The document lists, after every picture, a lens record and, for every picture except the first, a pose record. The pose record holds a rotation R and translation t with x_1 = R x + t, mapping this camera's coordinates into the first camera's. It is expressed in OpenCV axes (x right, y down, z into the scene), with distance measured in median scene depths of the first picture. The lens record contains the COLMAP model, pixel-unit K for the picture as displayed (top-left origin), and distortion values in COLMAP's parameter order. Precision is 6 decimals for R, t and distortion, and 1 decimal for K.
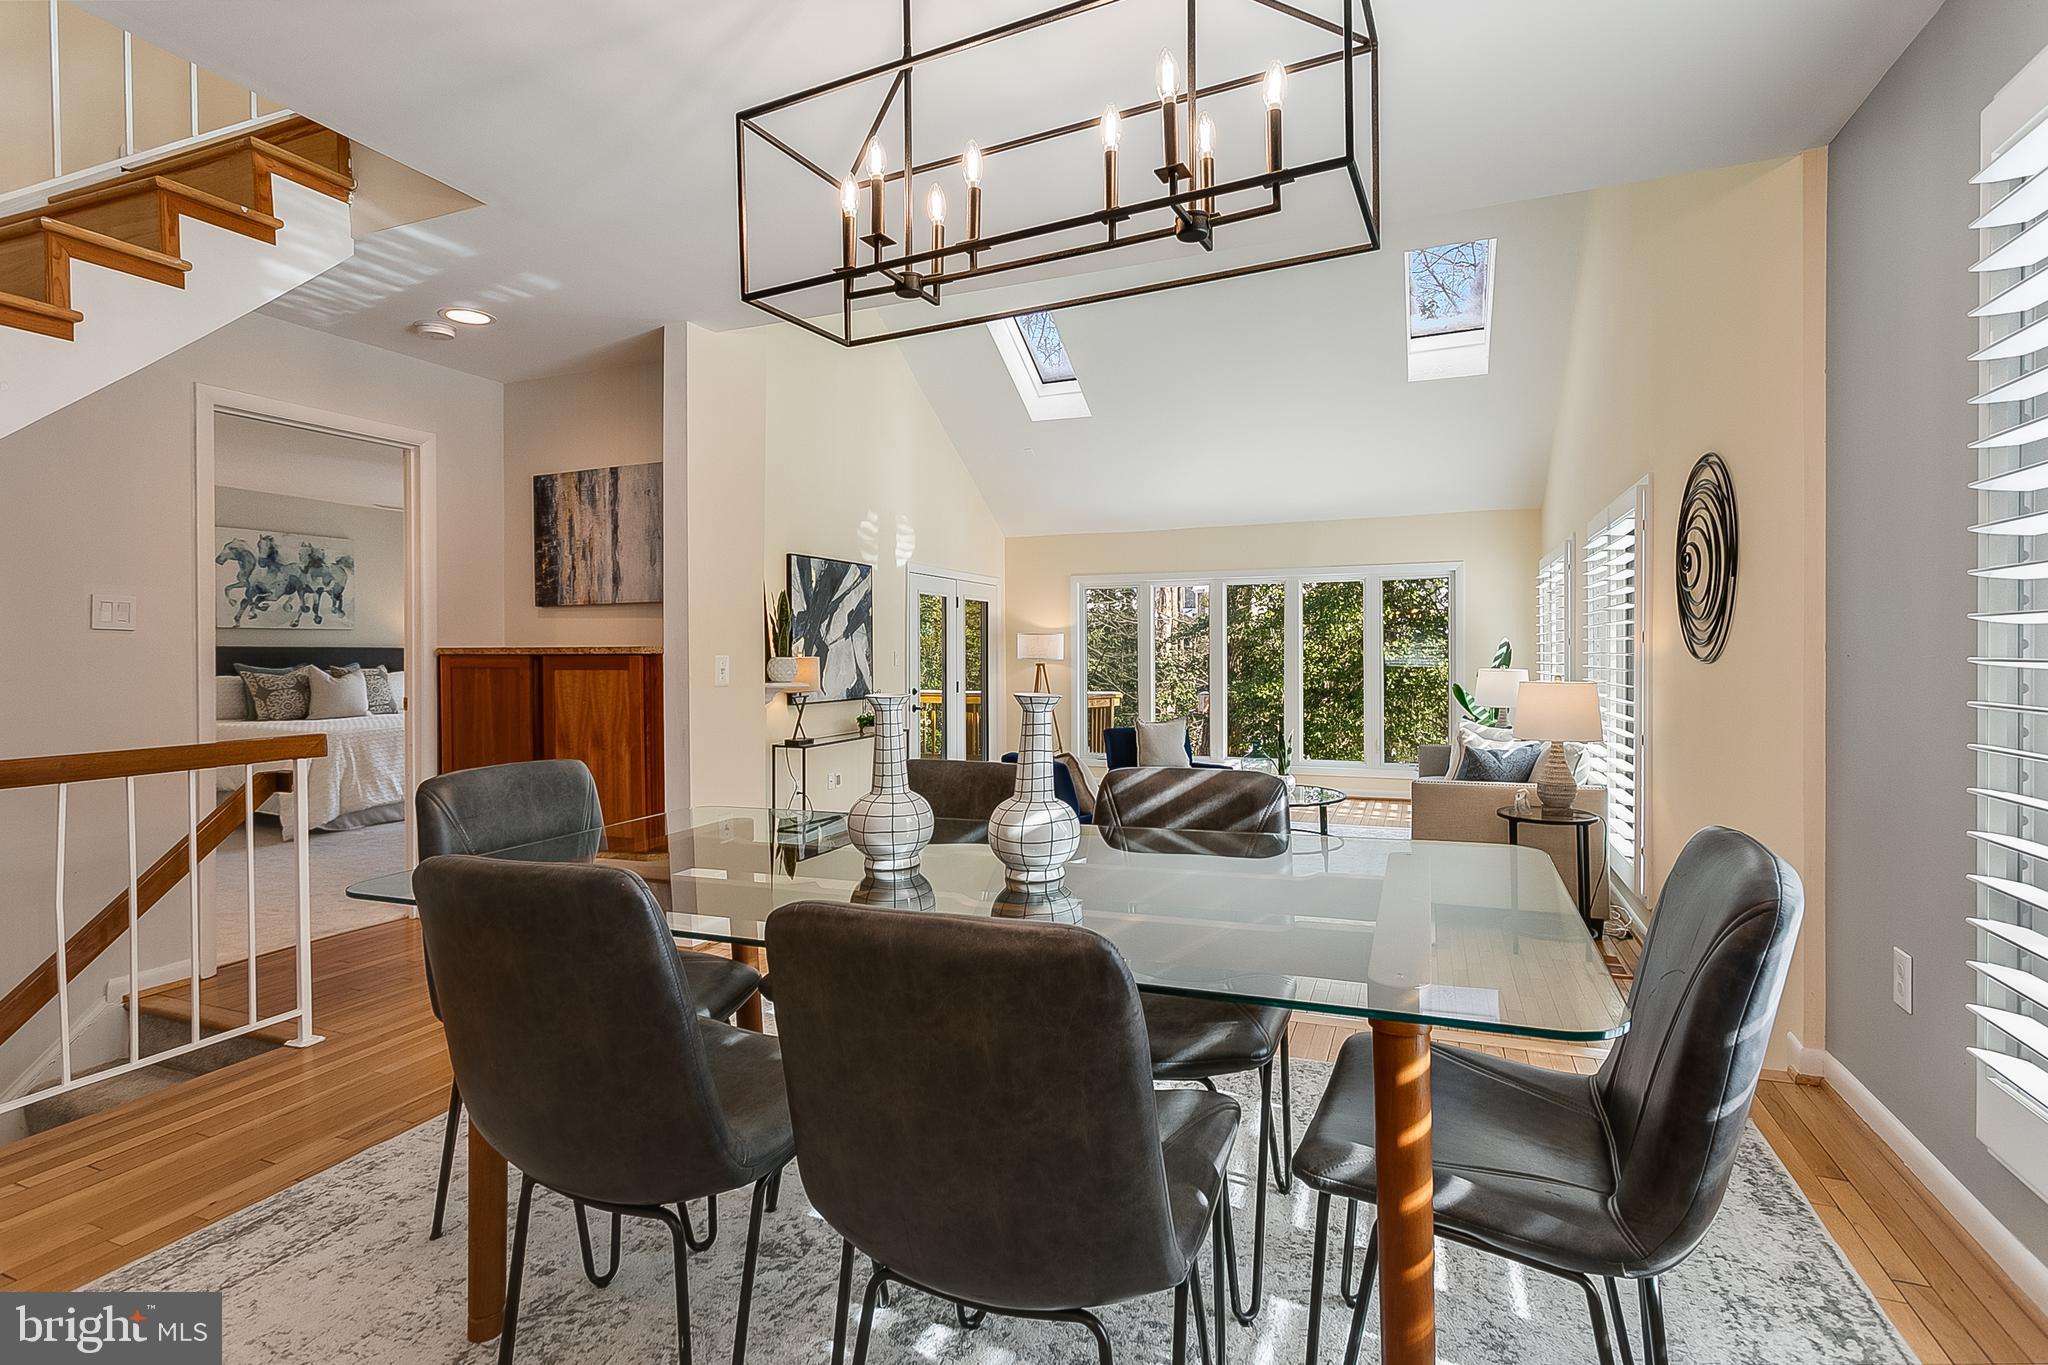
lens RADIAL K [[969.9, 0, 1033.8], [0, 969.9, 660.2], [0, 0, 1]] dist [0.002044, 0.001412]
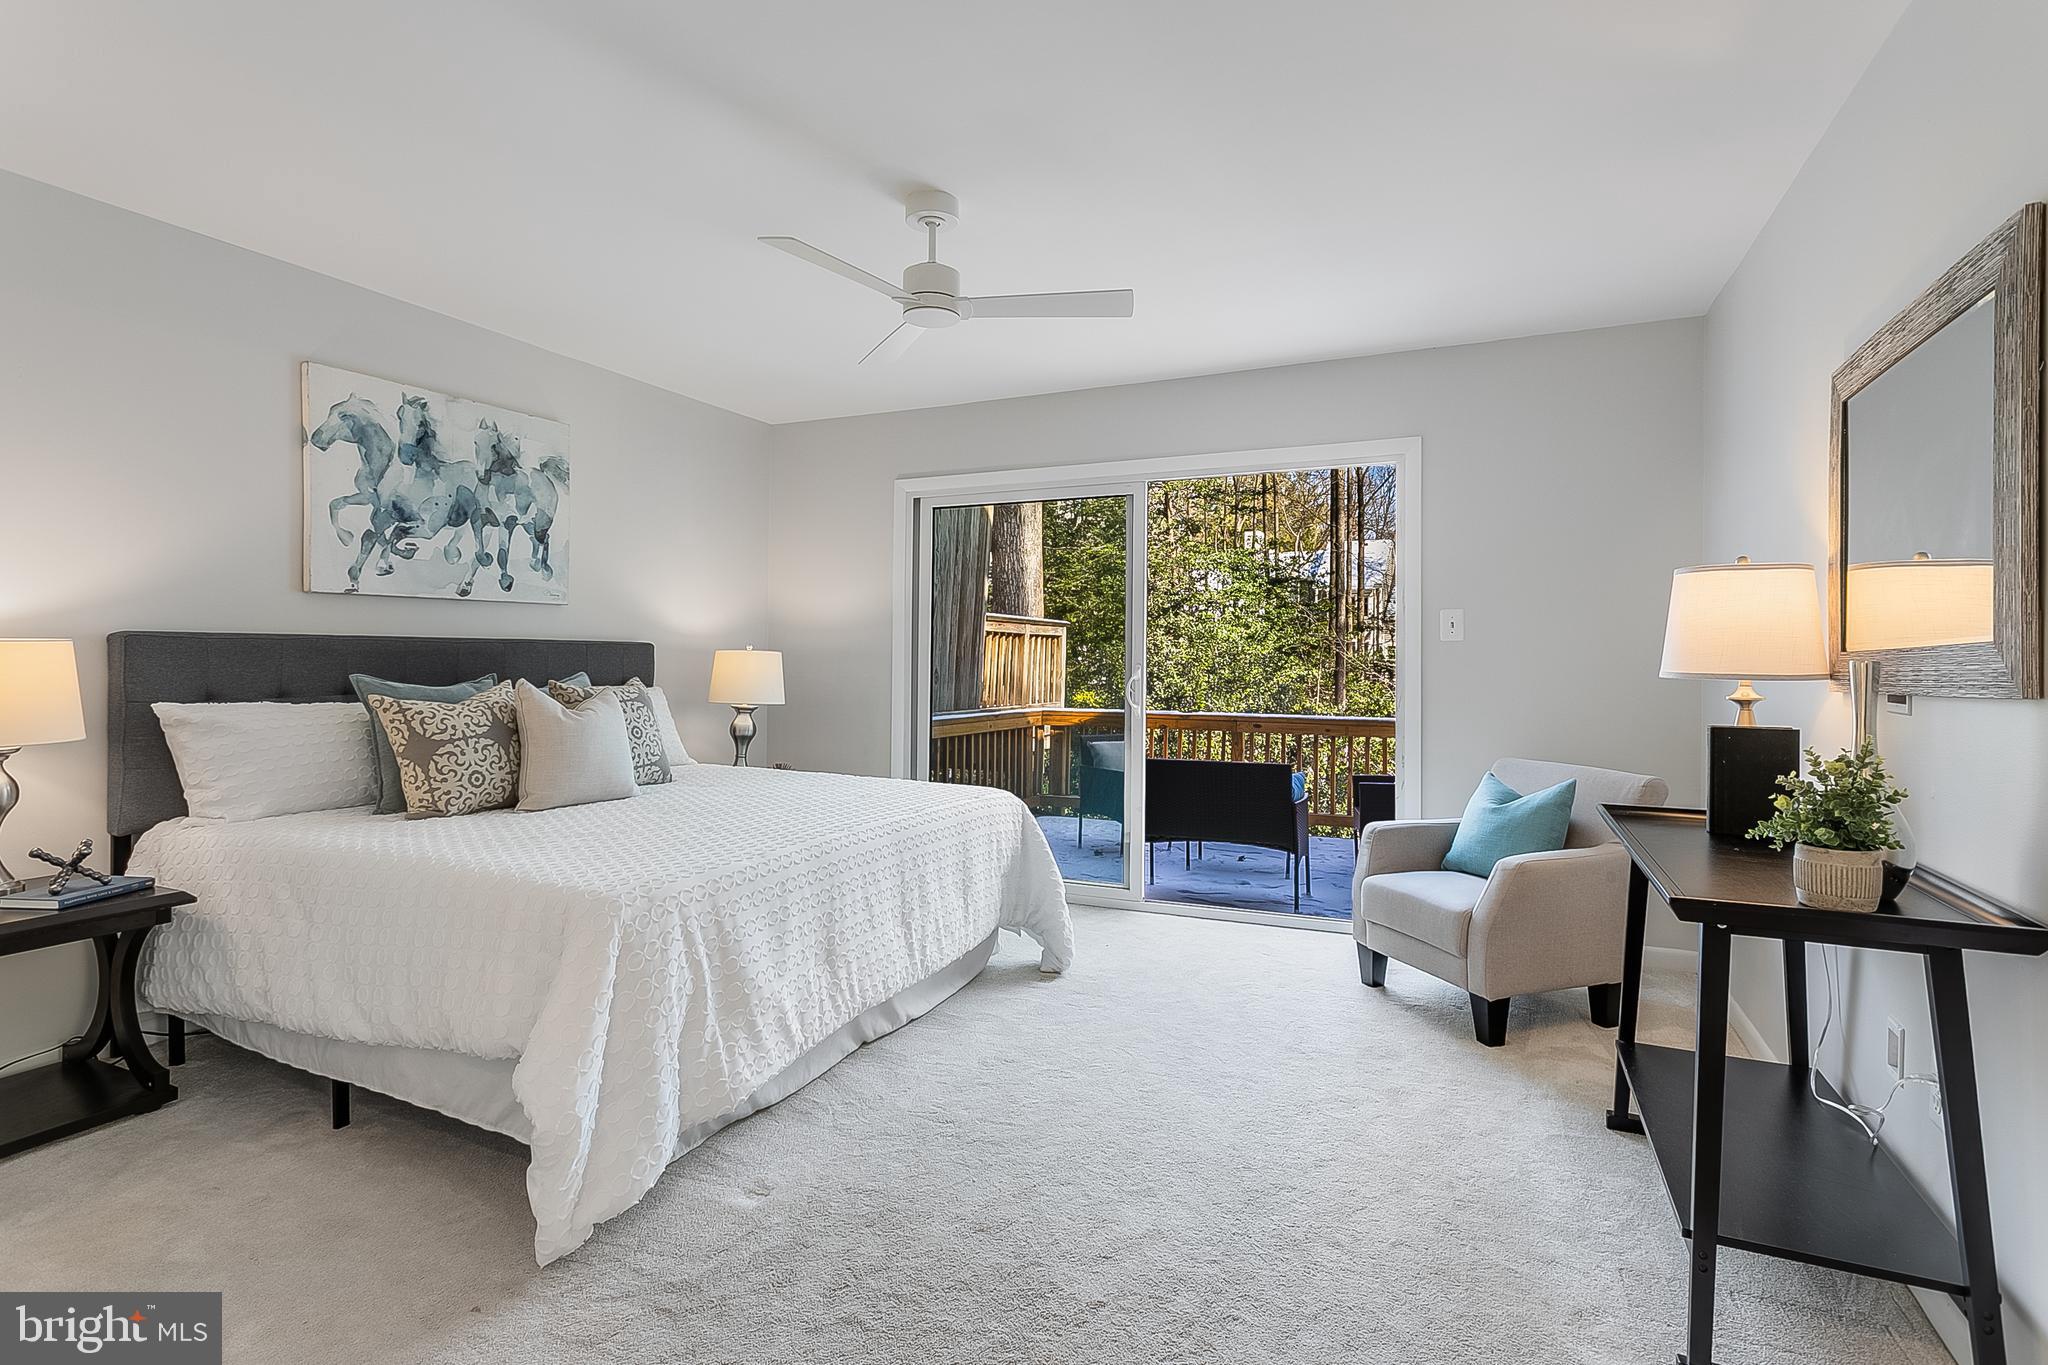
lens RADIAL K [[969.9, 0, 1033.8], [0, 969.9, 660.2], [0, 0, 1]] dist [0.002044, 0.001412]
pose [[0.999295, 0.013345, -0.035098, -0.479557], [-0.013310, 0.999911, 0.001237, -0.007130], [0.035112, -0.000769, 0.999383, 0.551016]]
